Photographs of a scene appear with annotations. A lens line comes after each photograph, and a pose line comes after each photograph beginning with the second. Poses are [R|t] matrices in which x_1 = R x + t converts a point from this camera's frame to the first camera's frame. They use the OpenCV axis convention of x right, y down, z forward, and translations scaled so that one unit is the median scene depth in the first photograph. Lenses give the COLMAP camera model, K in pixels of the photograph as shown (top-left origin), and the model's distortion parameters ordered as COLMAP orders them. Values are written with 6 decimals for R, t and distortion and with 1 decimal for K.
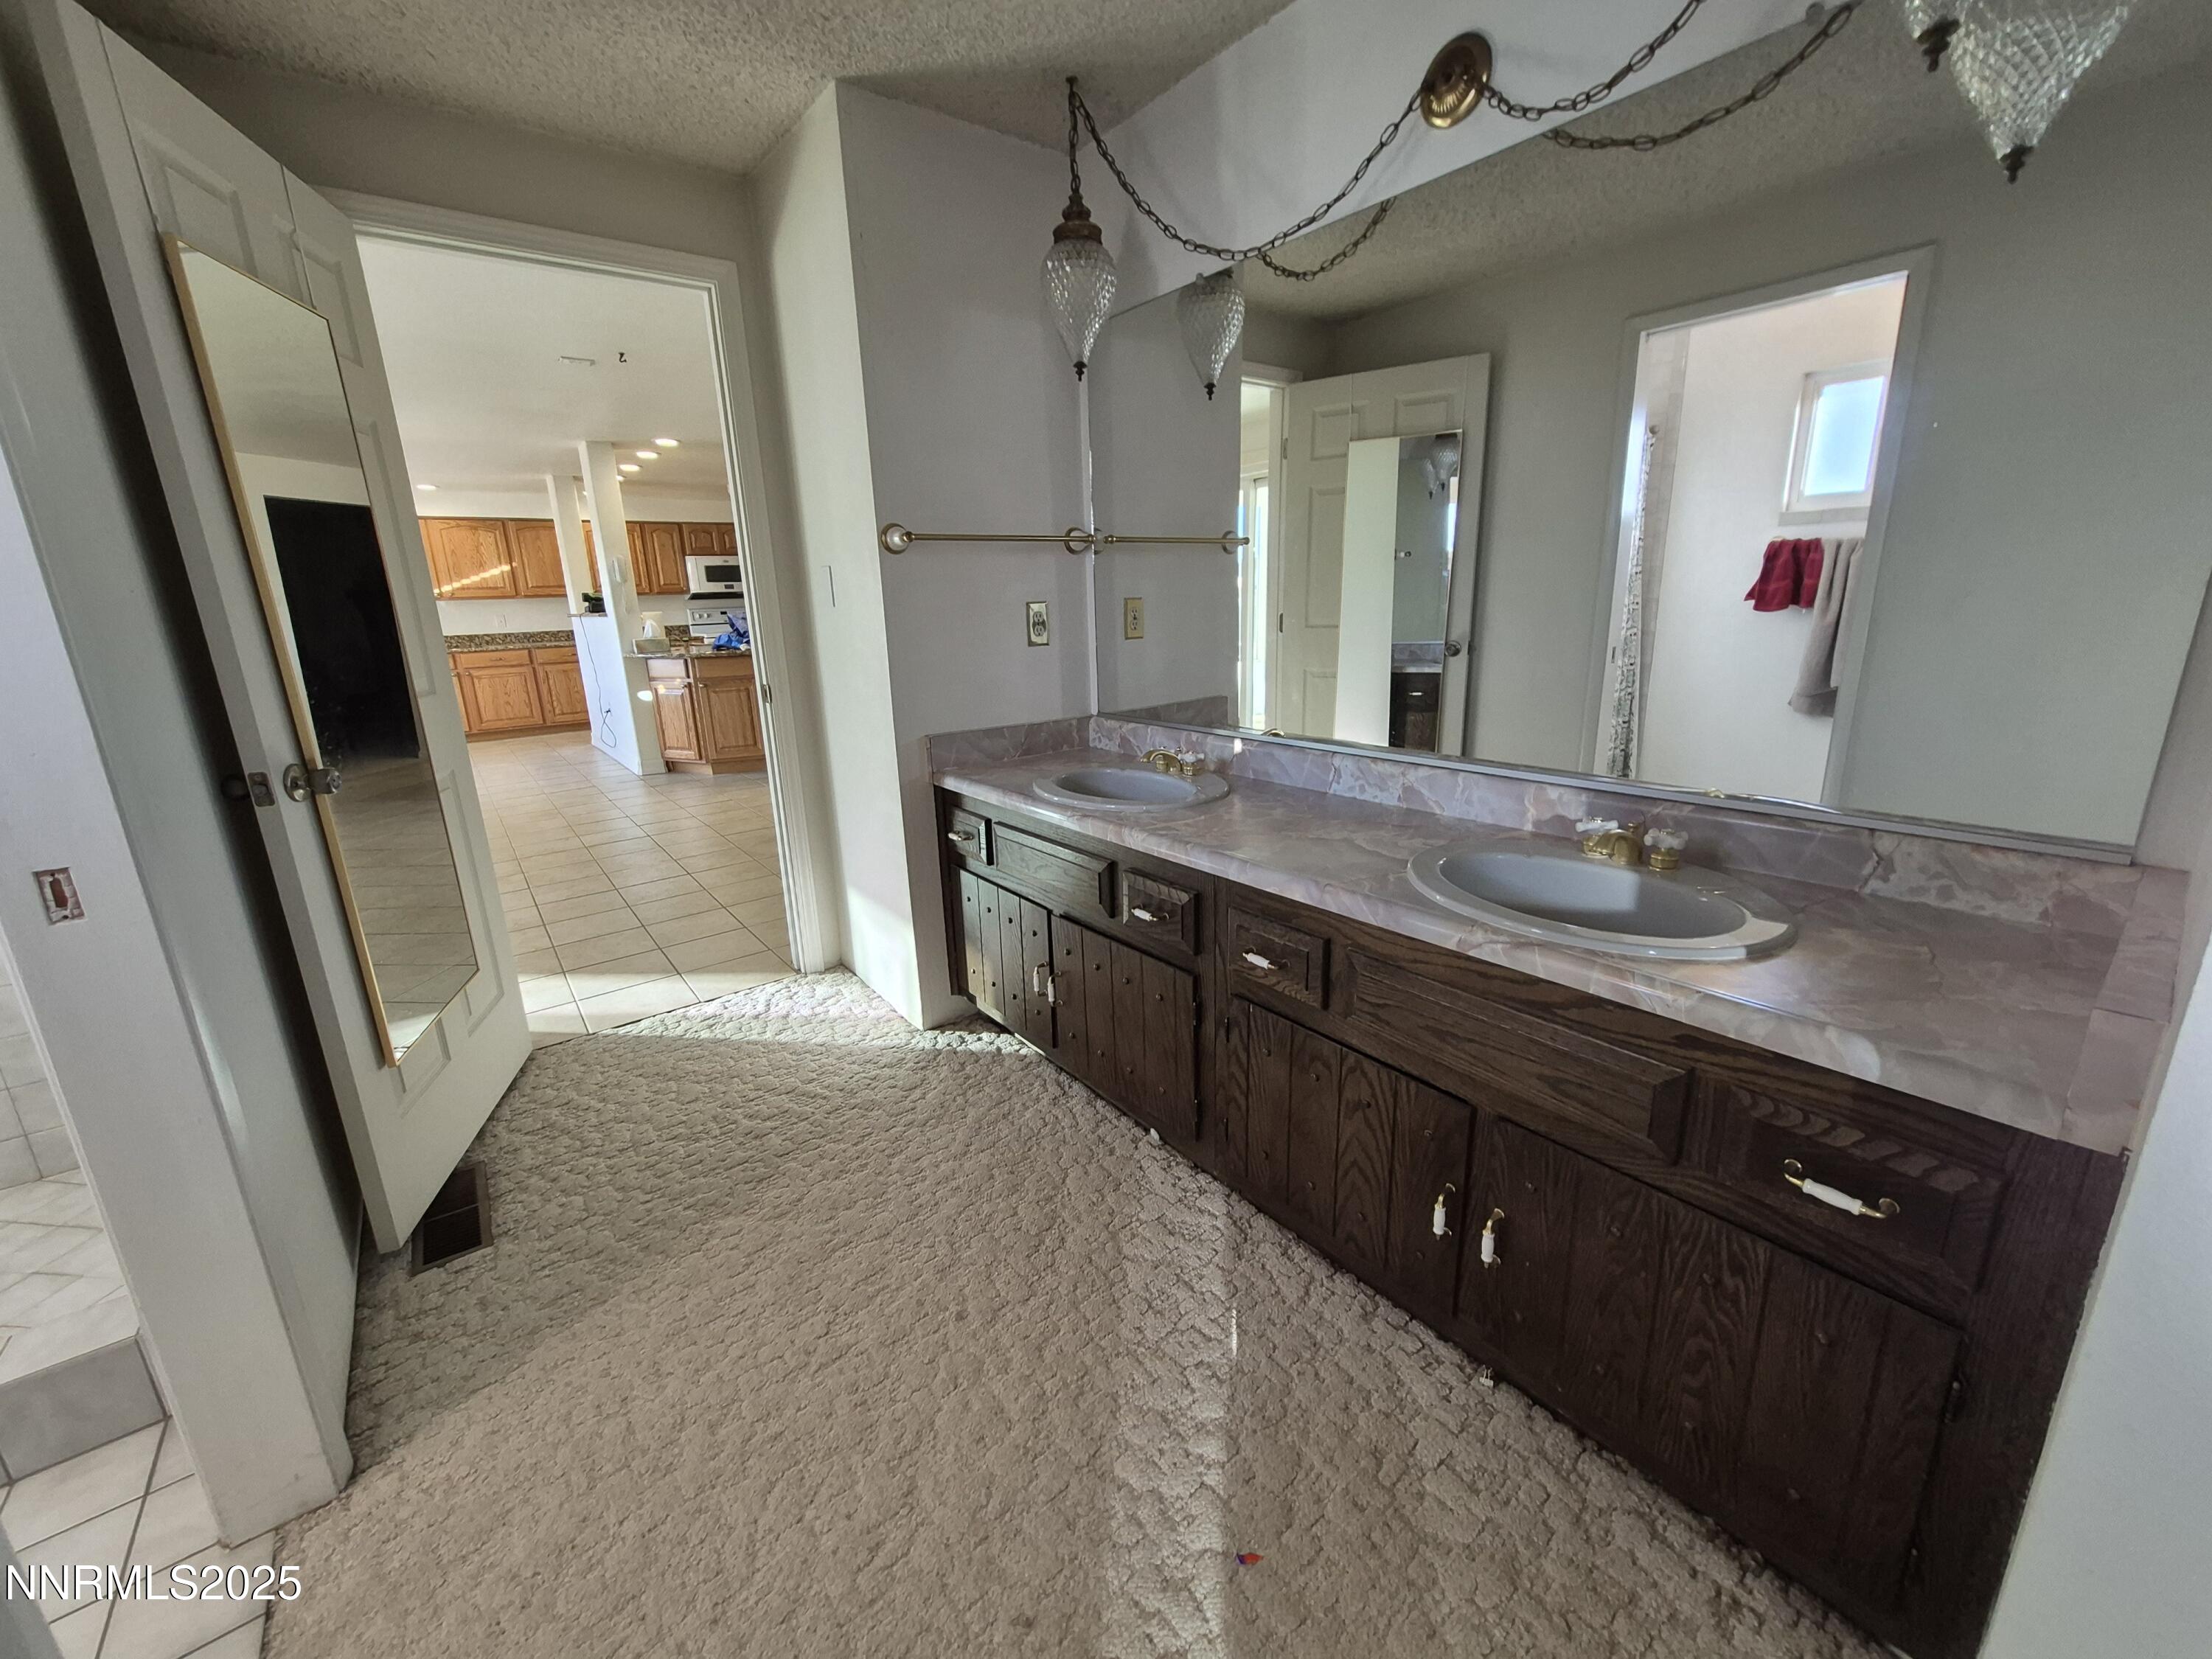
lens RADIAL K [[885.0, 0, 1111.0], [0, 885.0, 830.9], [0, 0, 1]] dist [0.000528, 0.000013]
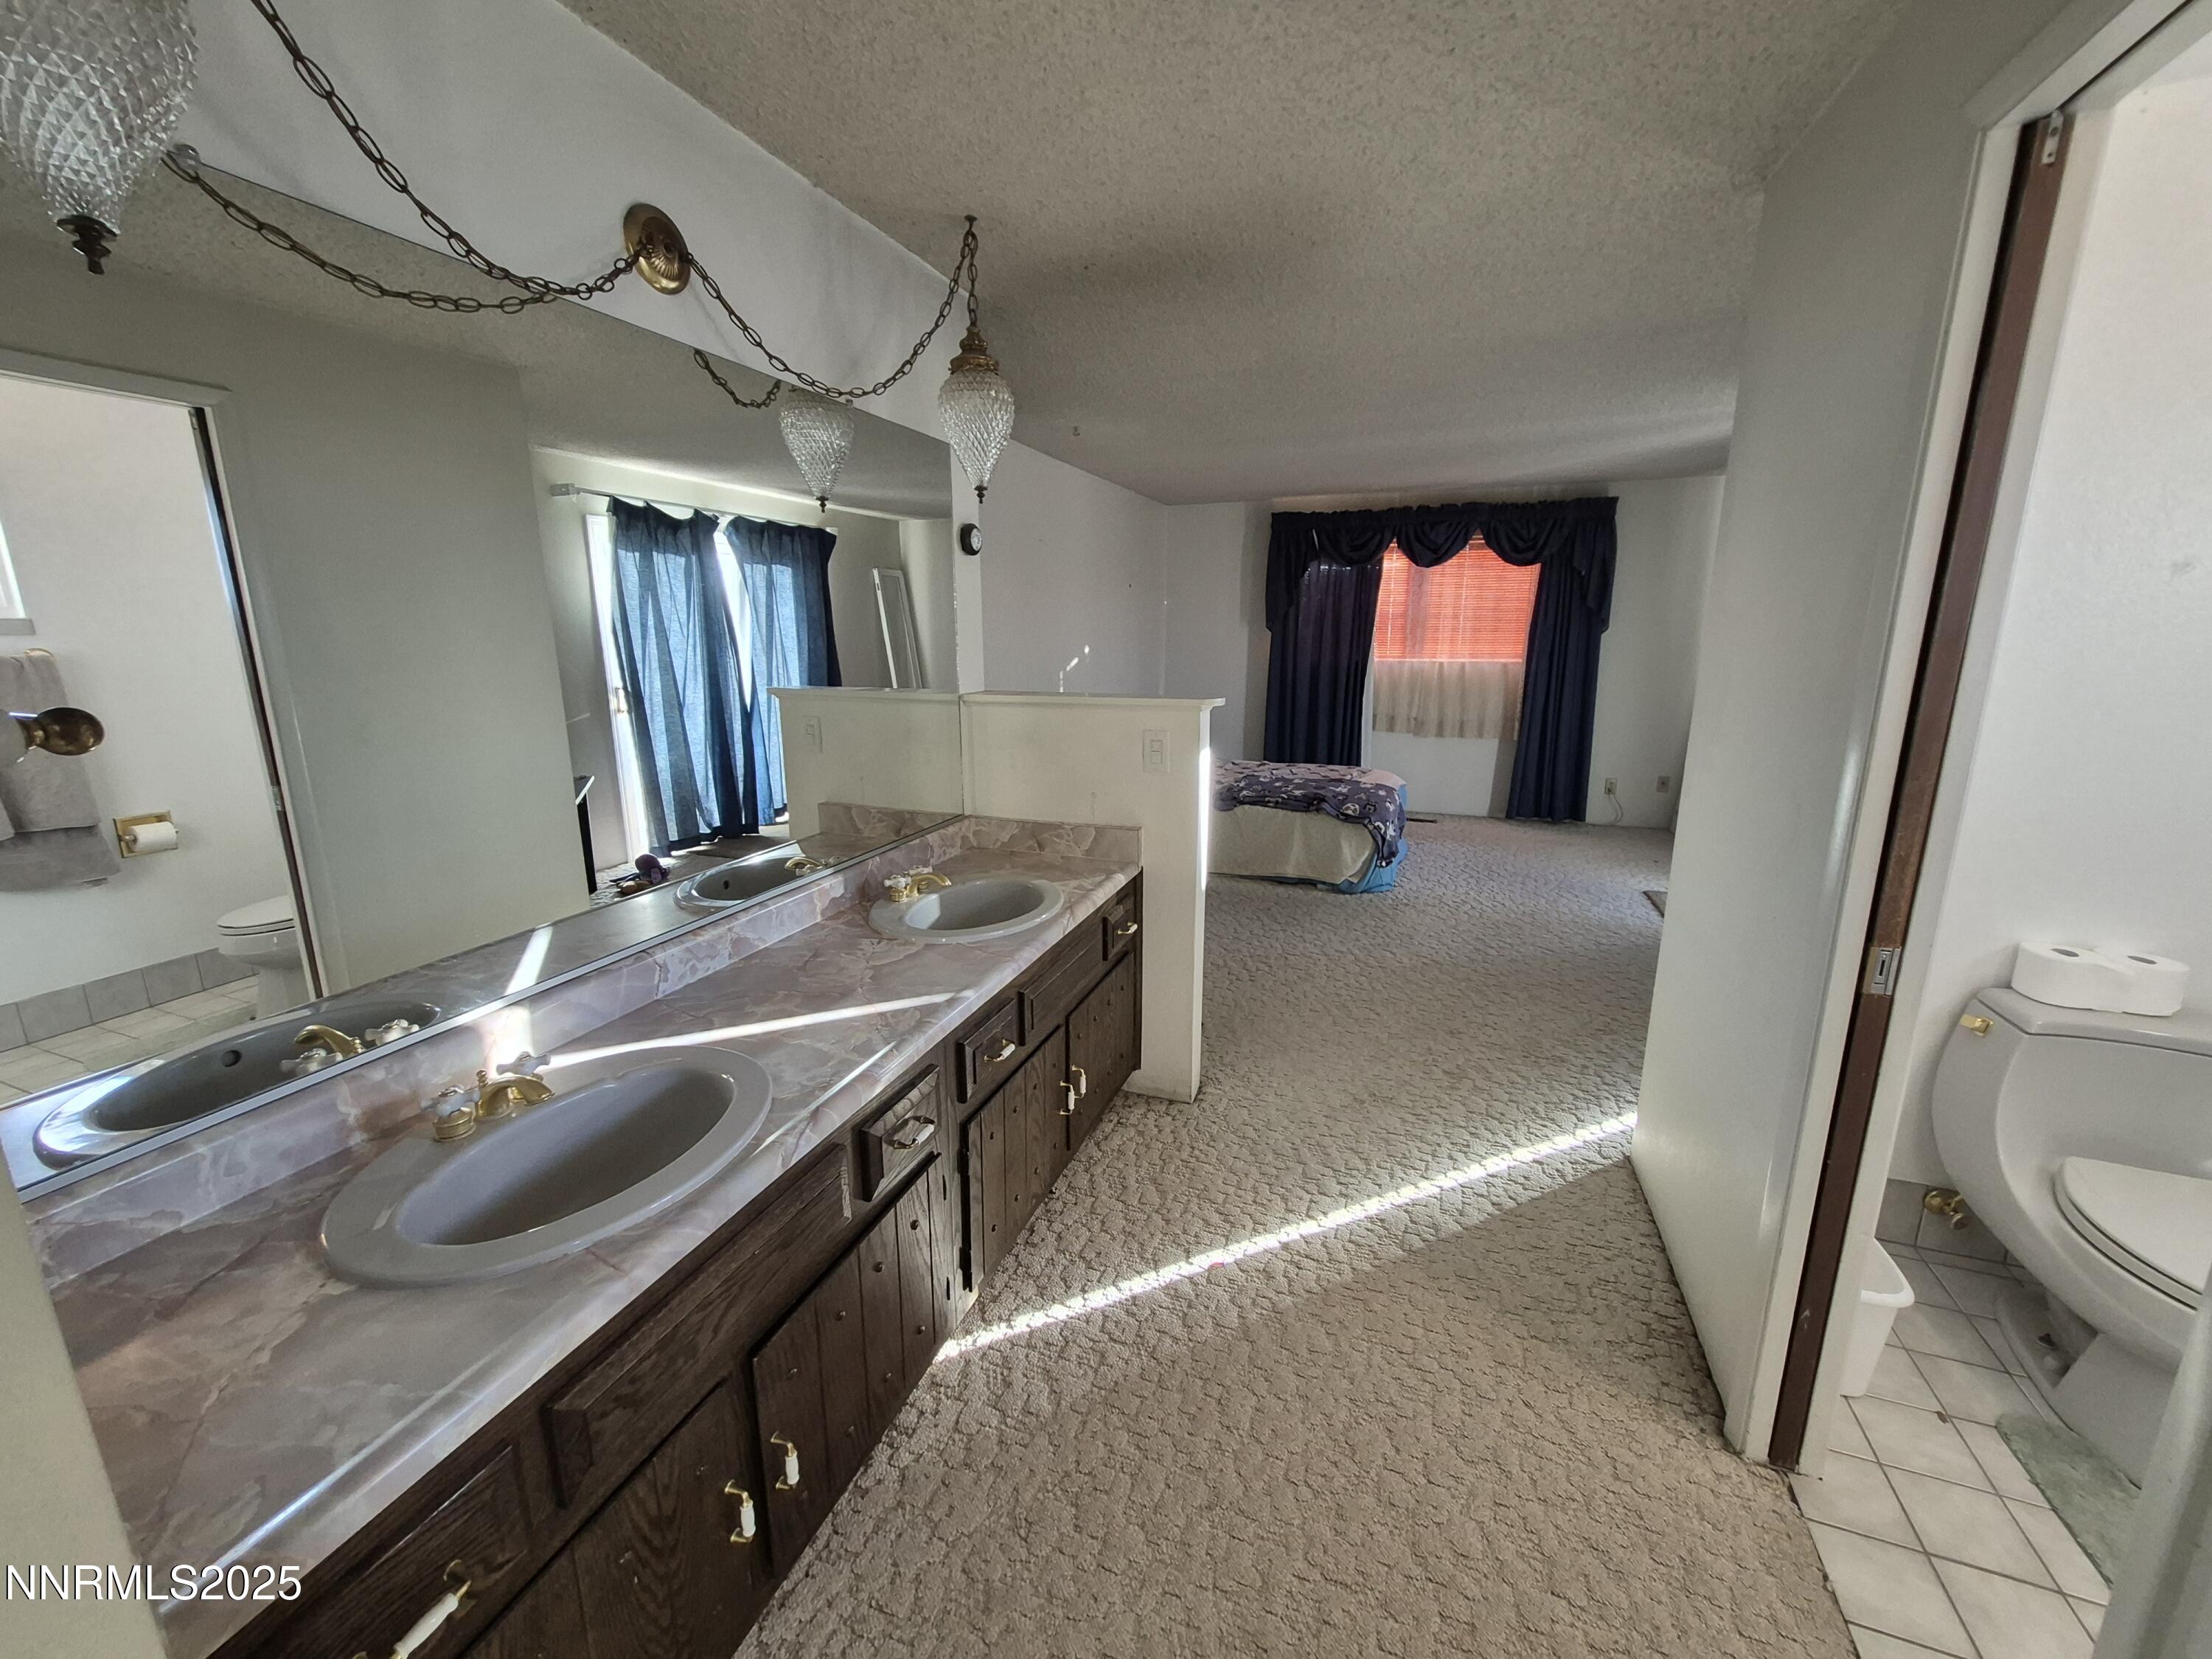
lens RADIAL K [[885.0, 0, 1104.6], [0, 885.0, 826.8], [0, 0, 1]] dist [0.000528, 0.000013]
pose [[-0.536242, -0.155921, 0.829538, -0.666482], [0.233453, 0.917054, 0.323282, -0.382314], [-0.811138, 0.367015, -0.455363, 1.069654]]
